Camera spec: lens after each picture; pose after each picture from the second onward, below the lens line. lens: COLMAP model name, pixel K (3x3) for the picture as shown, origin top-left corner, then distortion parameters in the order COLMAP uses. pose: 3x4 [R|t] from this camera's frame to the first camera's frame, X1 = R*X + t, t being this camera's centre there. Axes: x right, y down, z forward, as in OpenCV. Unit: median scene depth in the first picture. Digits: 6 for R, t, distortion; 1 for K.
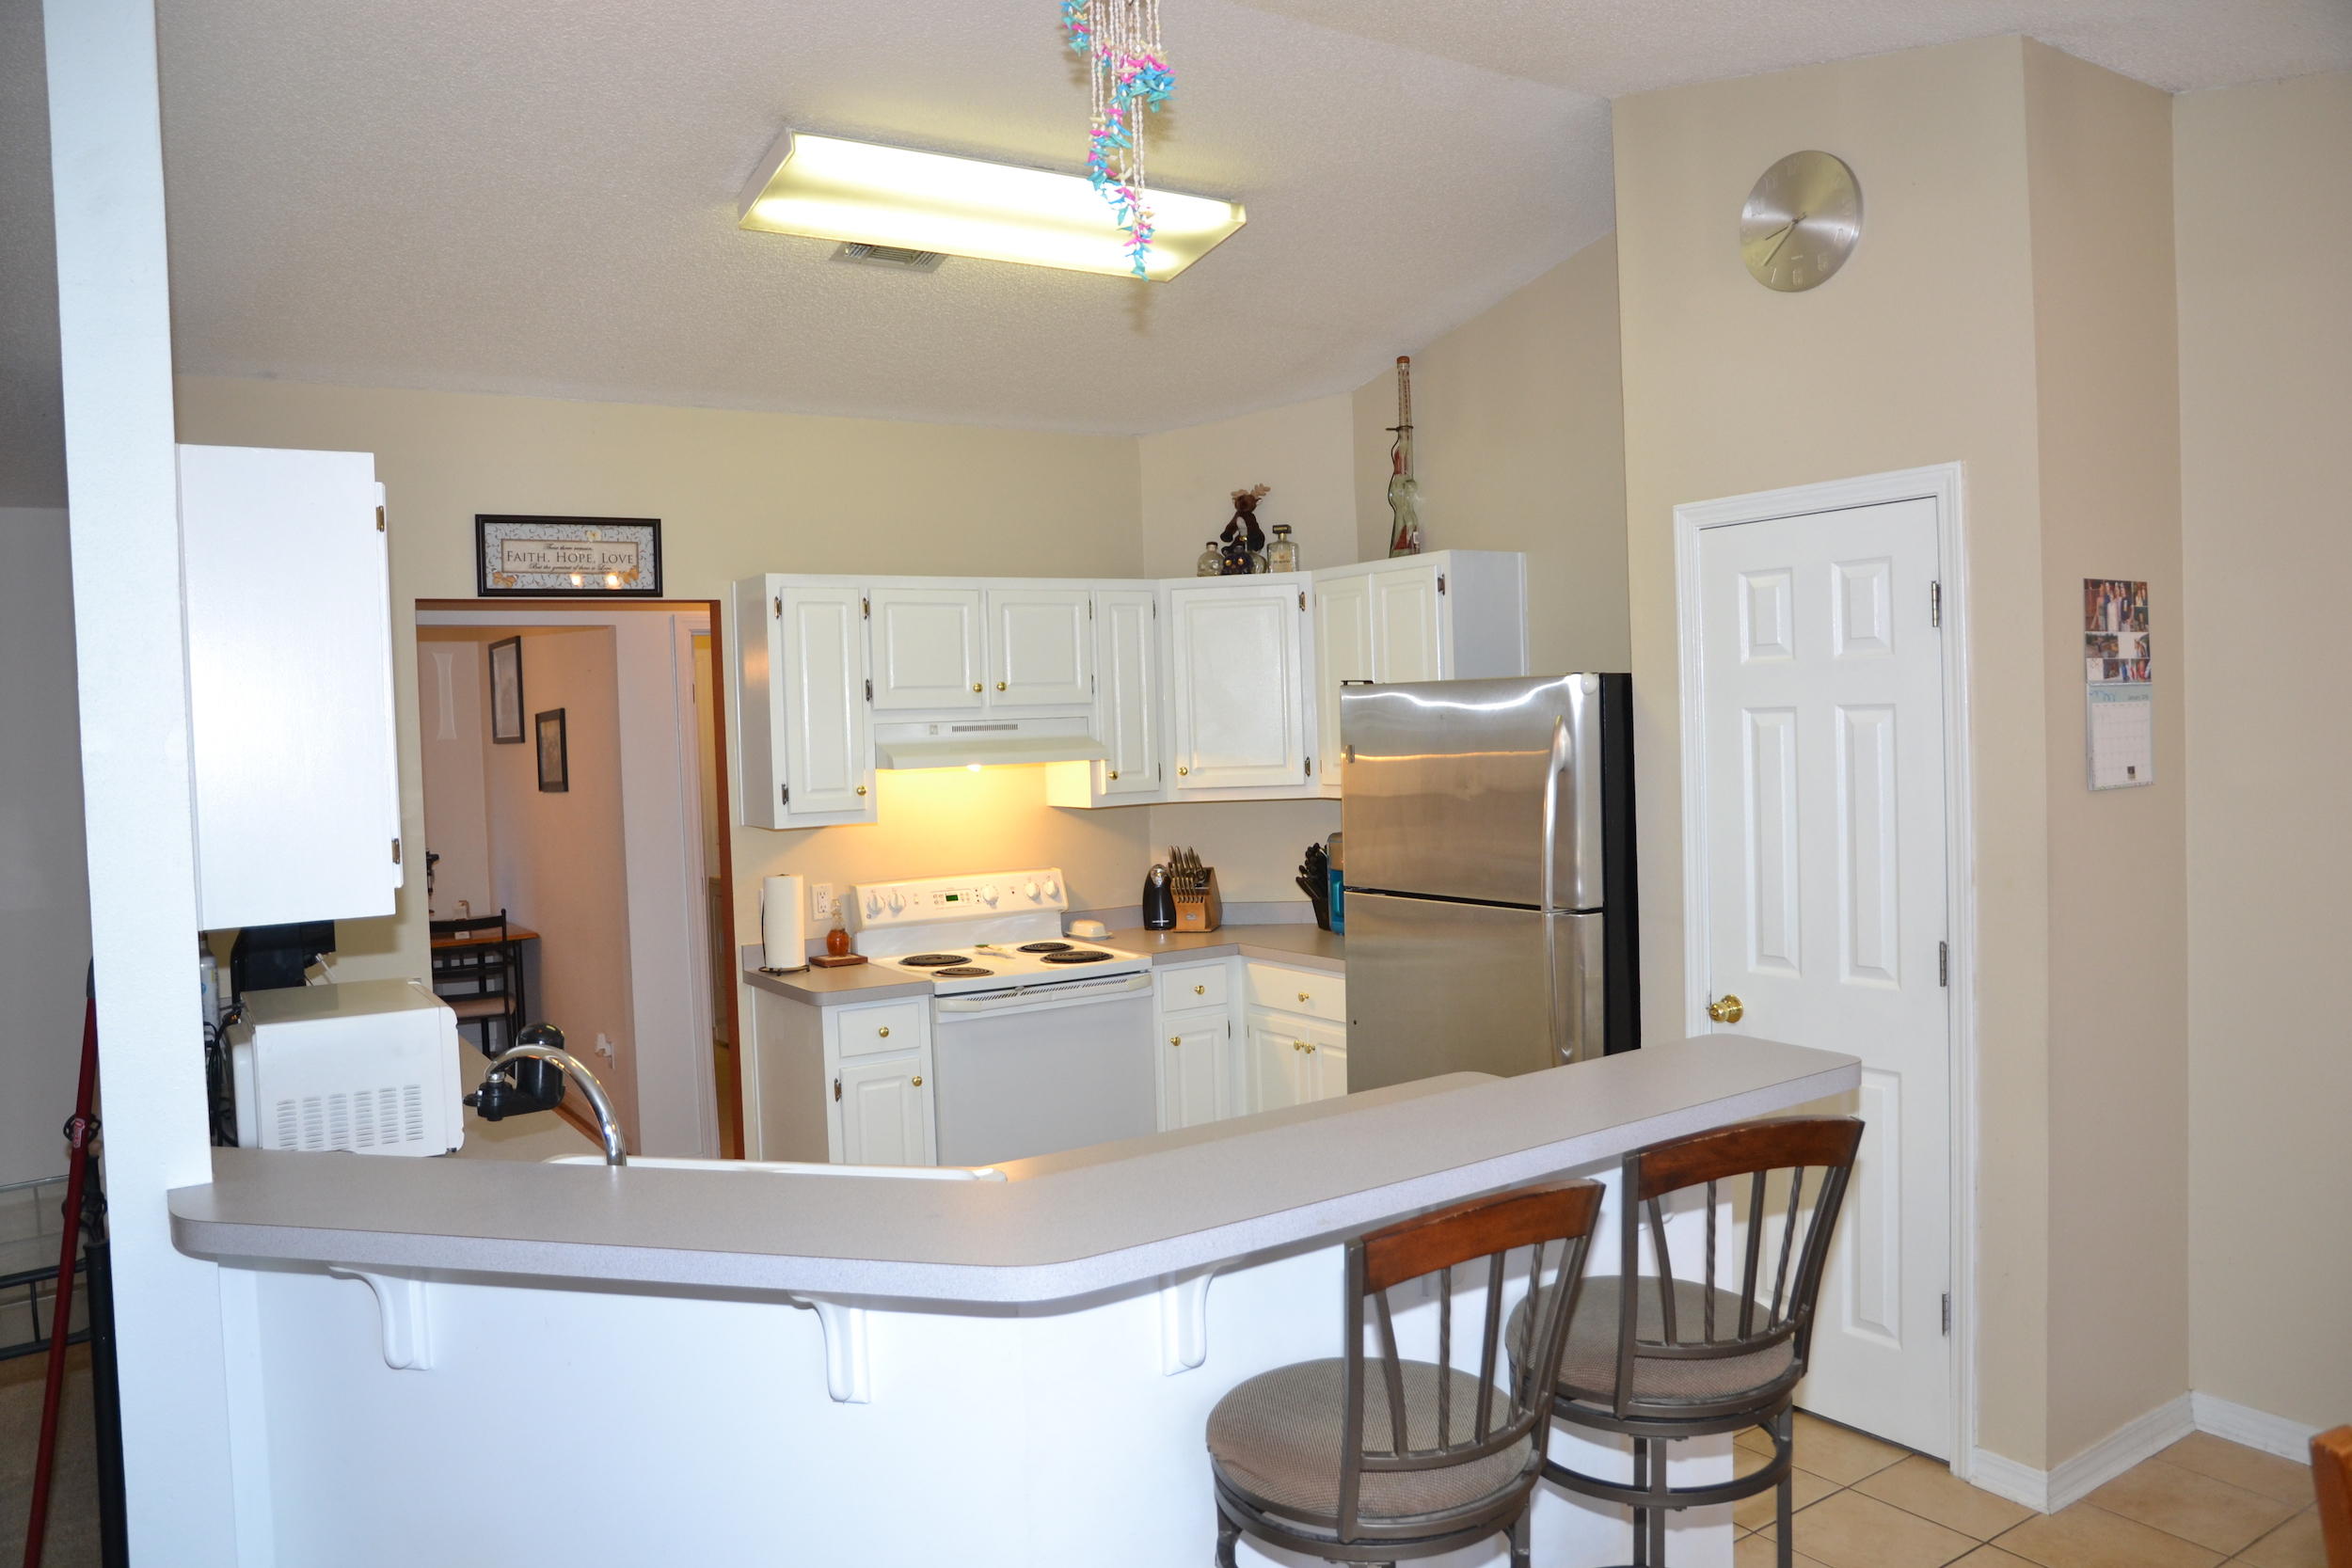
lens RADIAL K [[1668.4, 0, 1129.9], [0, 1668.4, 772.5], [0, 0, 1]] dist [0.001178, 0.000396]
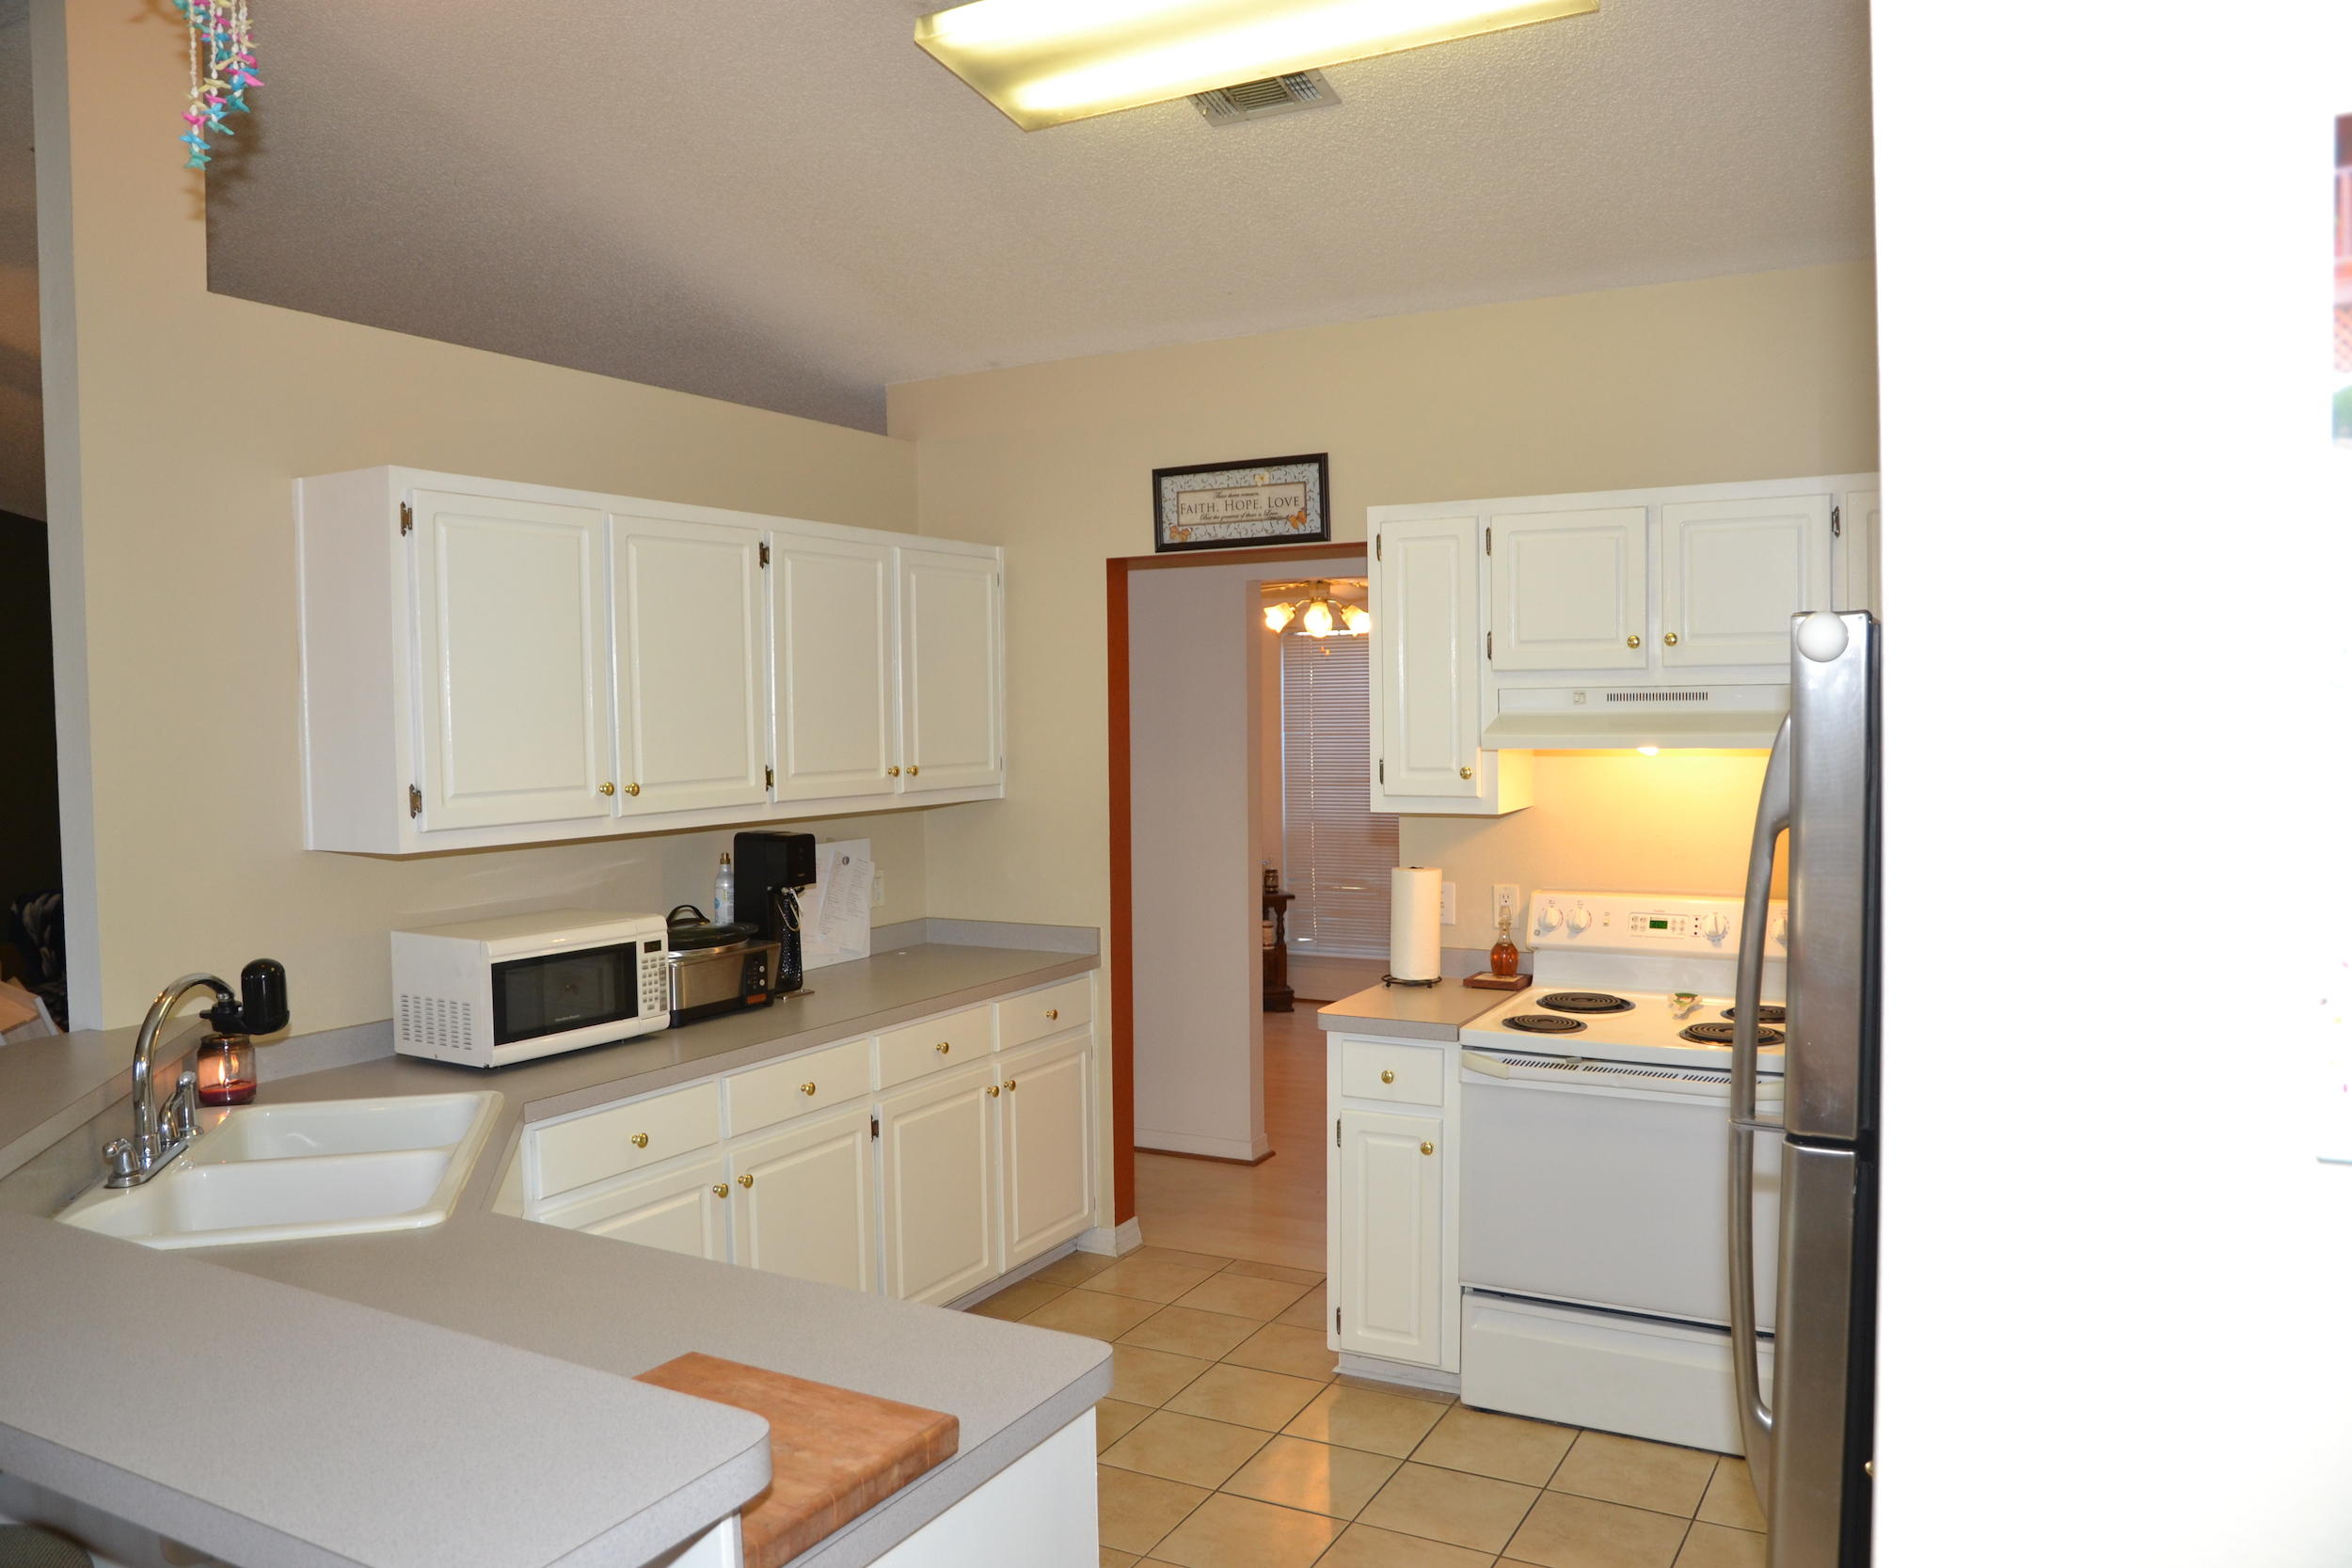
lens RADIAL K [[1661.8, 0, 1176.0], [0, 1661.8, 784.0], [0, 0, 1]] dist [-0.136308, 0.000016]
pose [[0.519403, 0.066817, -0.851913, 0.446157], [-0.031316, 0.997757, 0.059162, -0.026528], [0.853956, -0.004050, 0.520330, 0.485871]]
